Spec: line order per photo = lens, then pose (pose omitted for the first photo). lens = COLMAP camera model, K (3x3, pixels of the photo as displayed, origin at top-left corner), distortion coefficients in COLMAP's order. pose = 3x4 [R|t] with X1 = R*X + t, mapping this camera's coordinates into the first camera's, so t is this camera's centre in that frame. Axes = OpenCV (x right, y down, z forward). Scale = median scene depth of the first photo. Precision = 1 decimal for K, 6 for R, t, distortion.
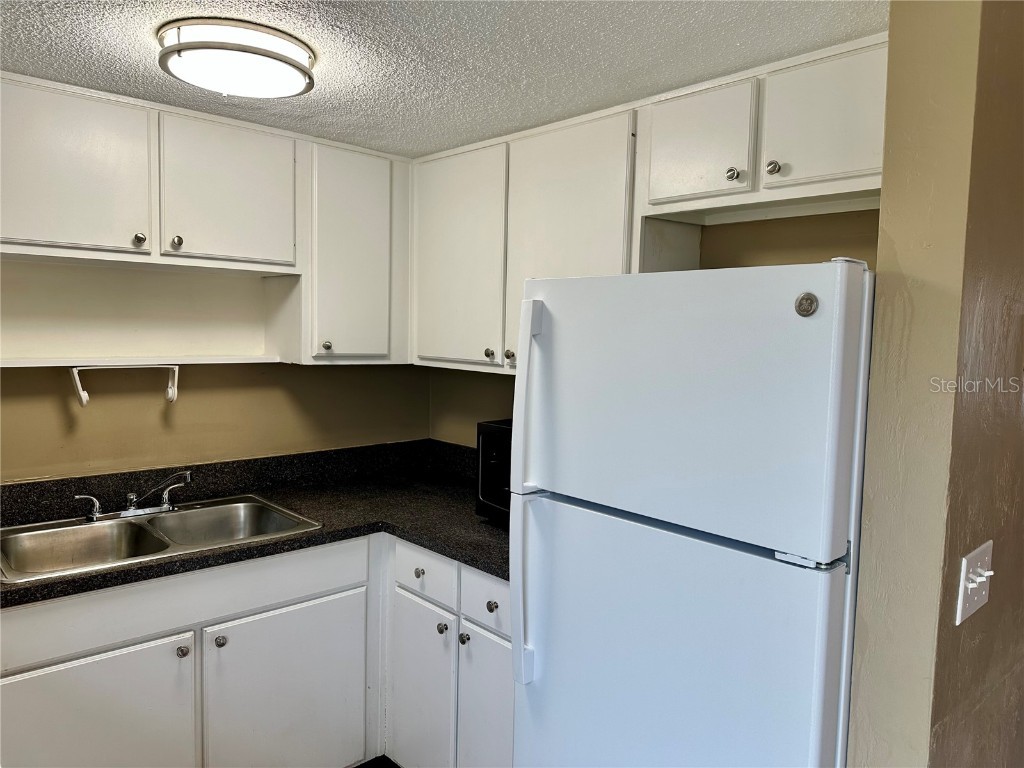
lens RADIAL K [[721.6, 0, 512.0], [0, 721.6, 384.0], [0, 0, 1]] dist [-0.000620, -0.001750]
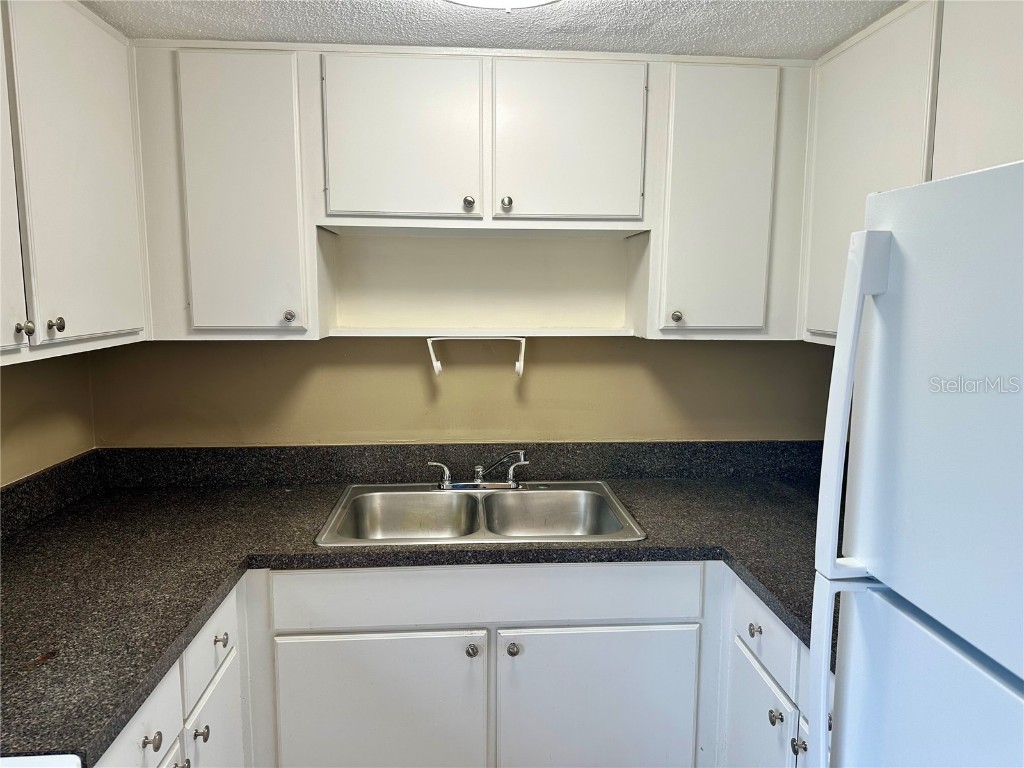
lens RADIAL K [[703.1, 0, 512.0], [0, 703.1, 384.0], [0, 0, 1]] dist [0.161239, -0.327618]
pose [[0.786272, 0.058355, -0.615119, 0.101186], [-0.033492, 0.998092, 0.051877, -0.013075], [0.616973, -0.020187, 0.786726, 0.270535]]
